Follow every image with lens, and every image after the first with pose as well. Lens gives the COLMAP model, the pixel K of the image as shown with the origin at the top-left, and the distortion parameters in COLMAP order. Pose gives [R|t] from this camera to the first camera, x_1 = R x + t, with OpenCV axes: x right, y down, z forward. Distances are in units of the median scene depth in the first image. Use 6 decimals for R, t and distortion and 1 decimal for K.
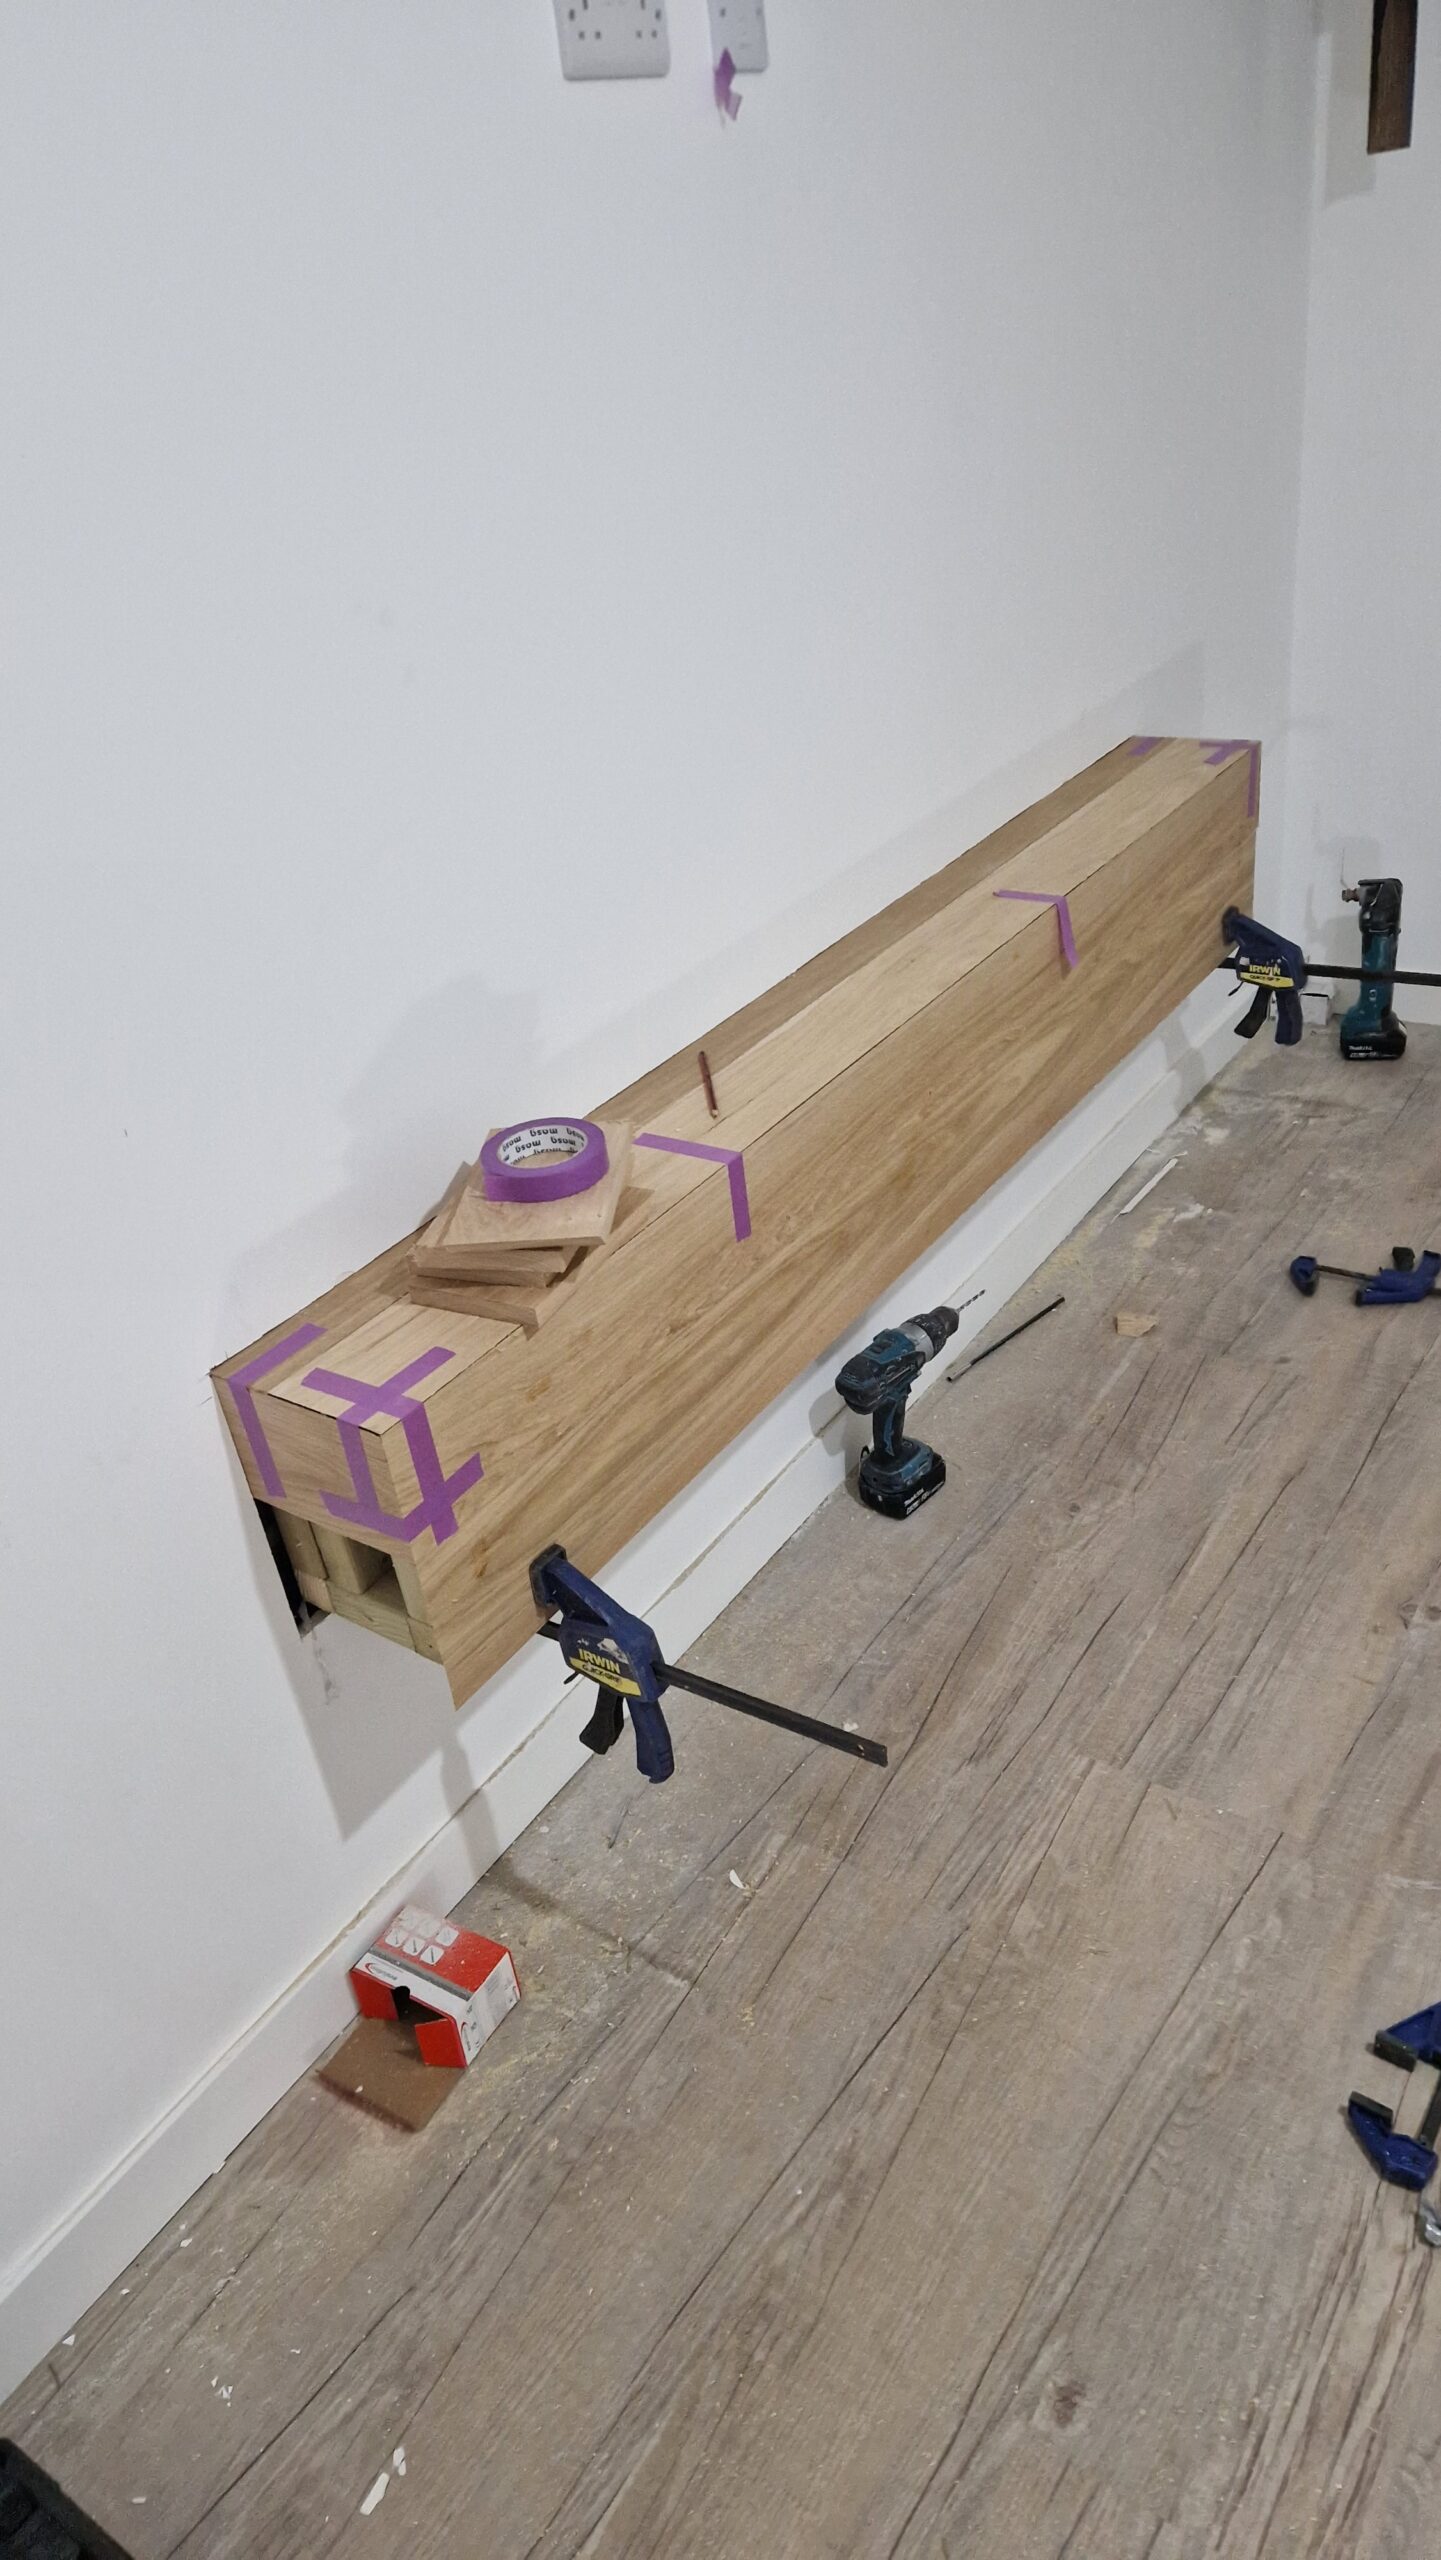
lens RADIAL K [[1703.1, 0, 720.5], [0, 1703.1, 1280.0], [0, 0, 1]] dist [0.078387, -0.077564]
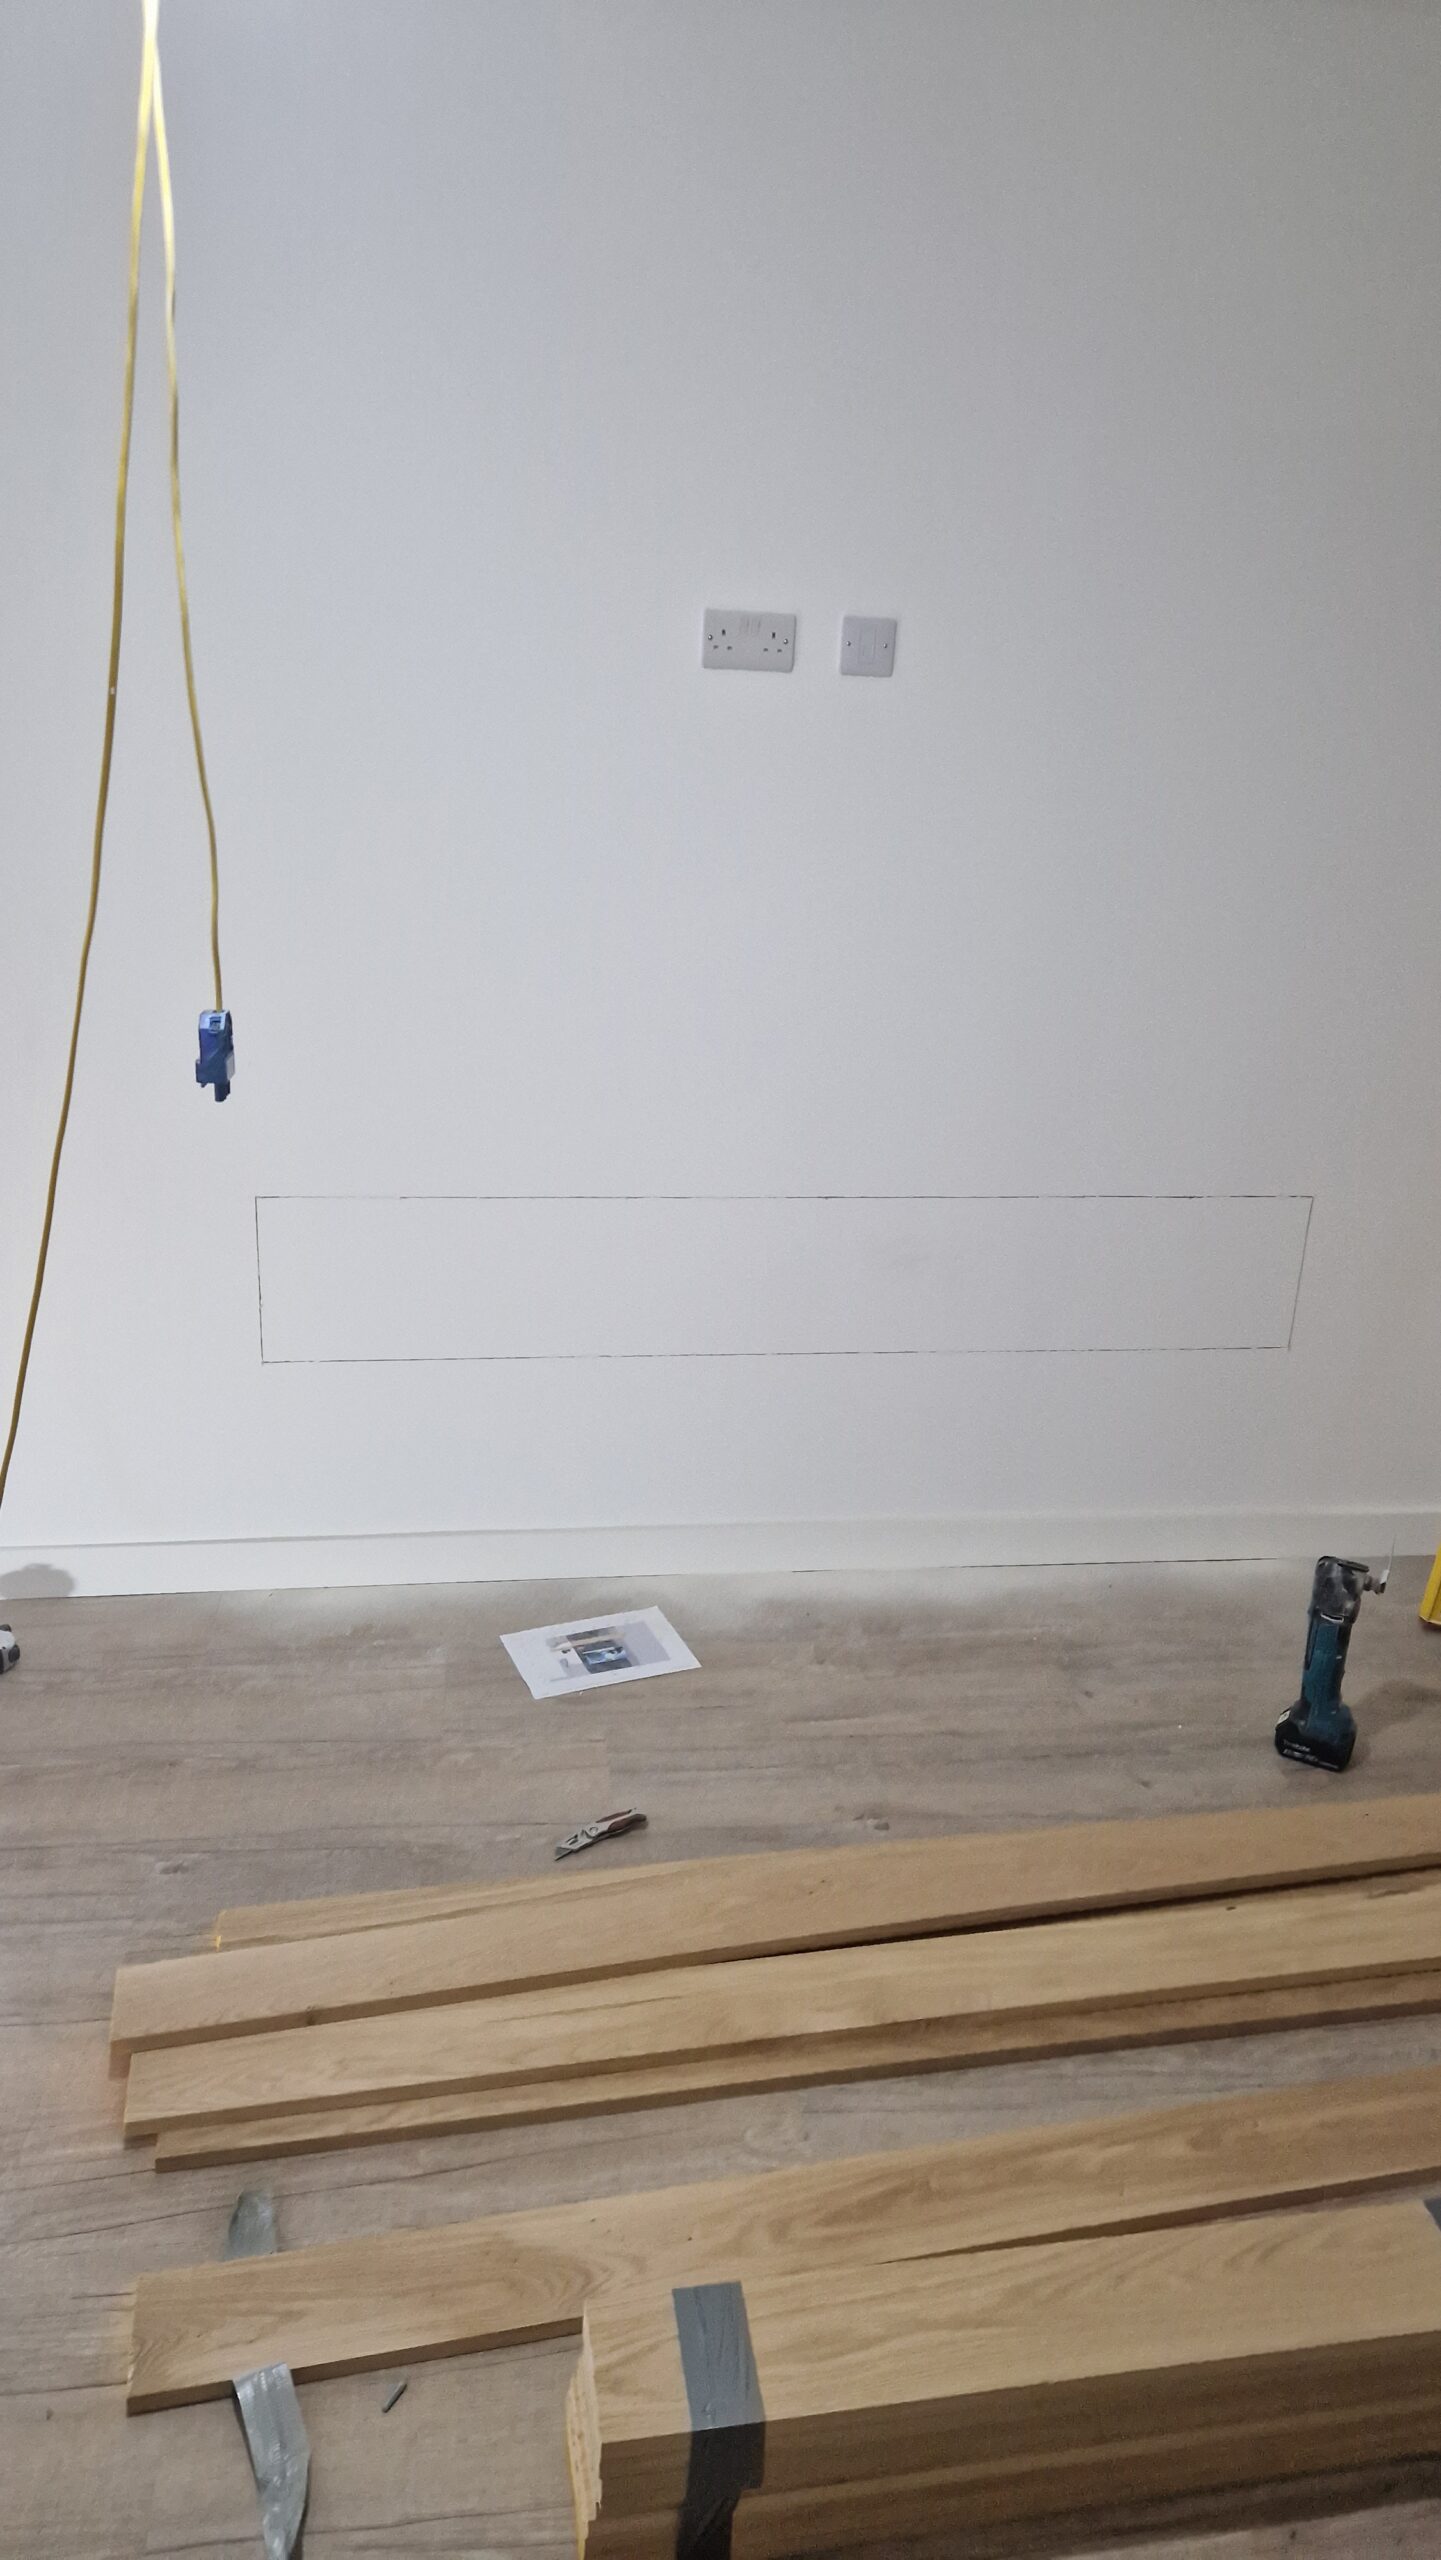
lens RADIAL K [[1703.1, 0, 720.5], [0, 1703.1, 1280.0], [0, 0, 1]] dist [0.078387, -0.077564]
pose [[0.663786, 0.372907, -0.648328, 1.364421], [-0.487637, 0.873041, 0.002894, -0.133775], [0.567097, 0.314228, 0.761356, -0.182903]]
